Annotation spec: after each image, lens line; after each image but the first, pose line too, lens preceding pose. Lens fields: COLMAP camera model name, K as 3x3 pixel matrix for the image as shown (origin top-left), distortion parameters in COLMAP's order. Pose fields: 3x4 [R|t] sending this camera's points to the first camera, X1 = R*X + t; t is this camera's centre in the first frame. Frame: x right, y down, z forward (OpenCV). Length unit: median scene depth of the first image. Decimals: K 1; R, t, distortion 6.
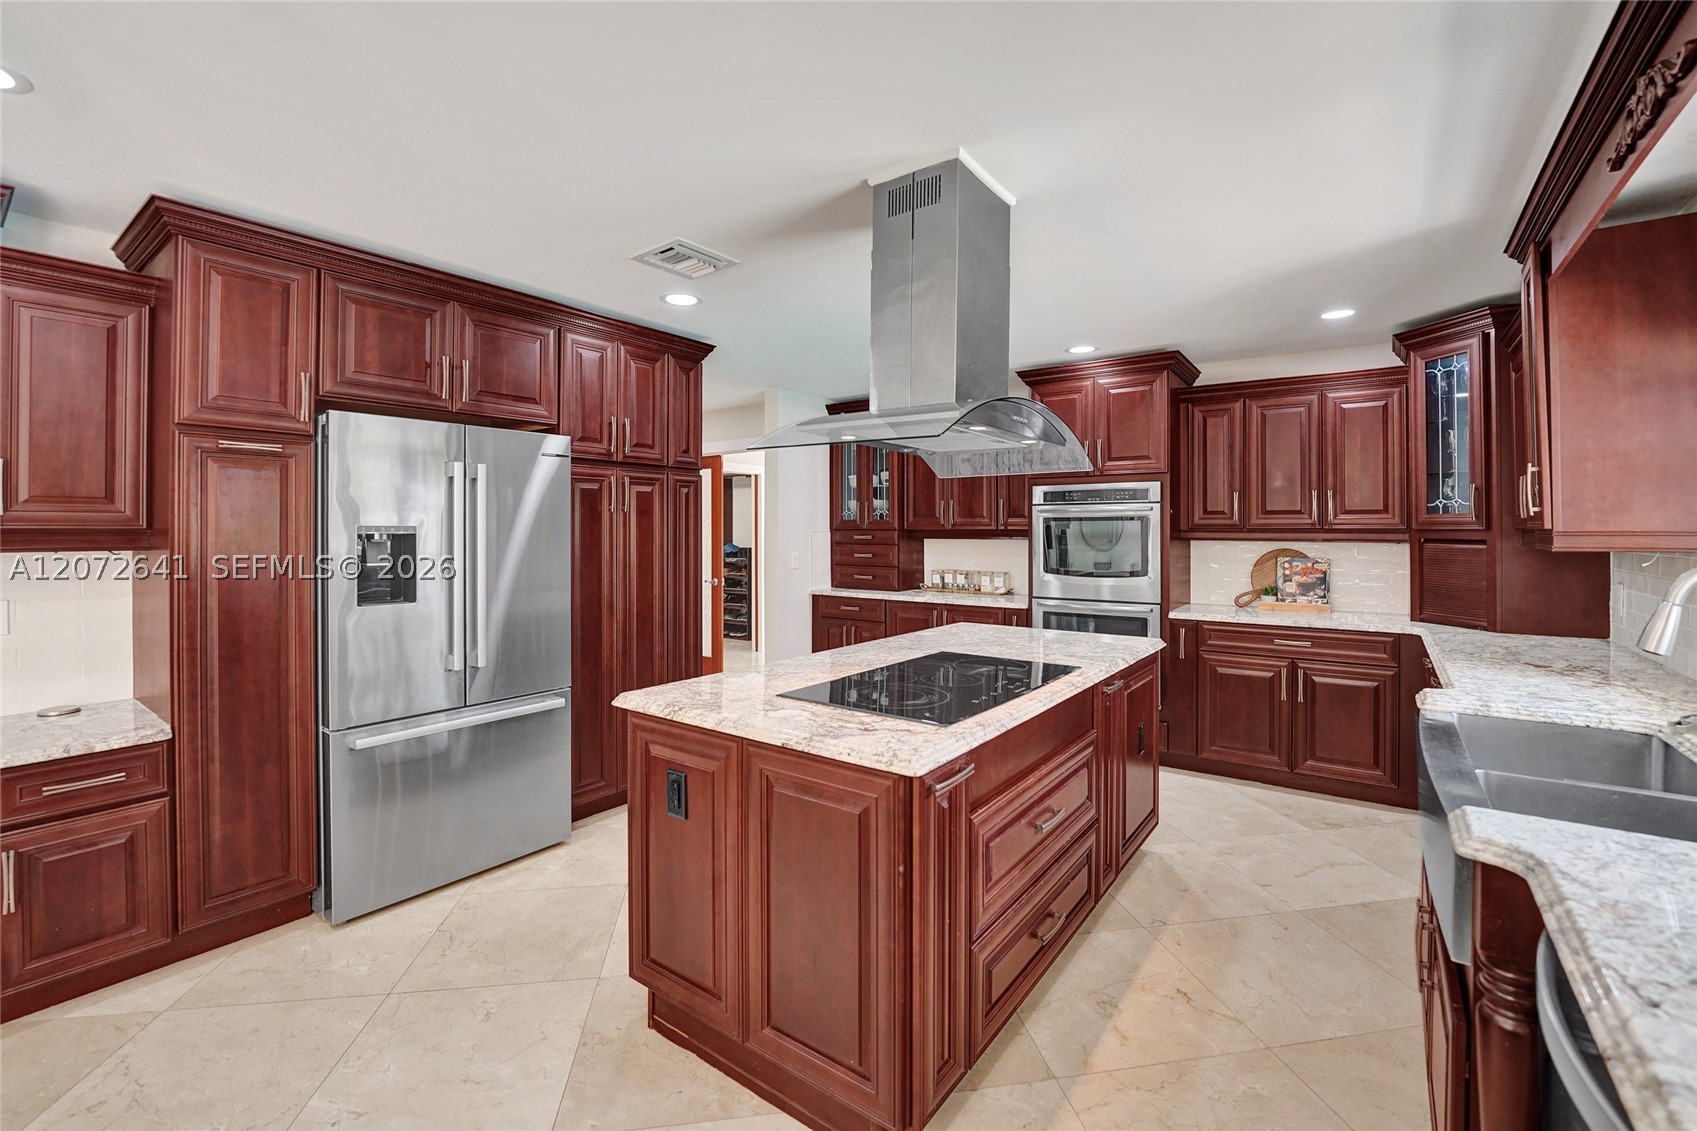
lens RADIAL K [[700.7, 0, 853.9], [0, 700.7, 518.8], [0, 0, 1]] dist [-0.025481, 0.000330]
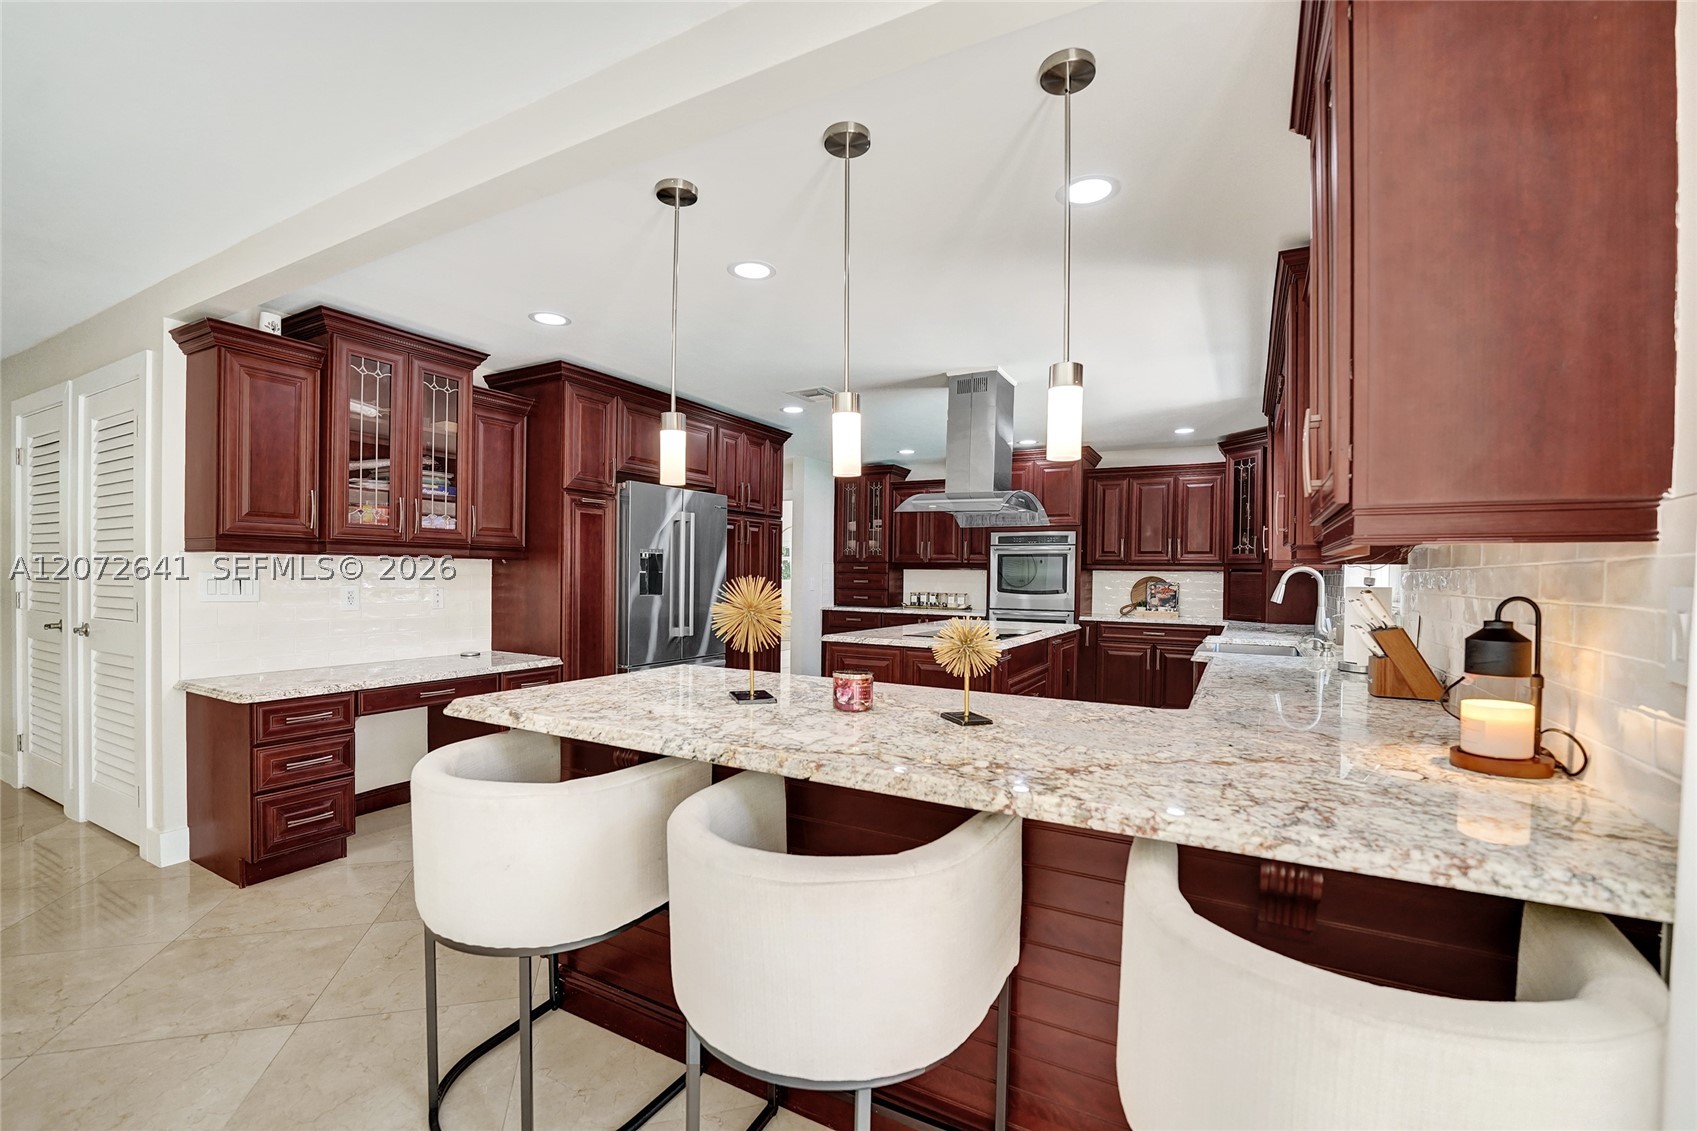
lens RADIAL K [[700.7, 0, 845.9], [0, 700.7, 578.7], [0, 0, 1]] dist [-0.025481, 0.000330]
pose [[0.992164, 0.010833, 0.124471, -0.250196], [-0.013775, 0.999645, 0.022800, 0.022929], [-0.124180, -0.024336, 0.991961, -0.460145]]
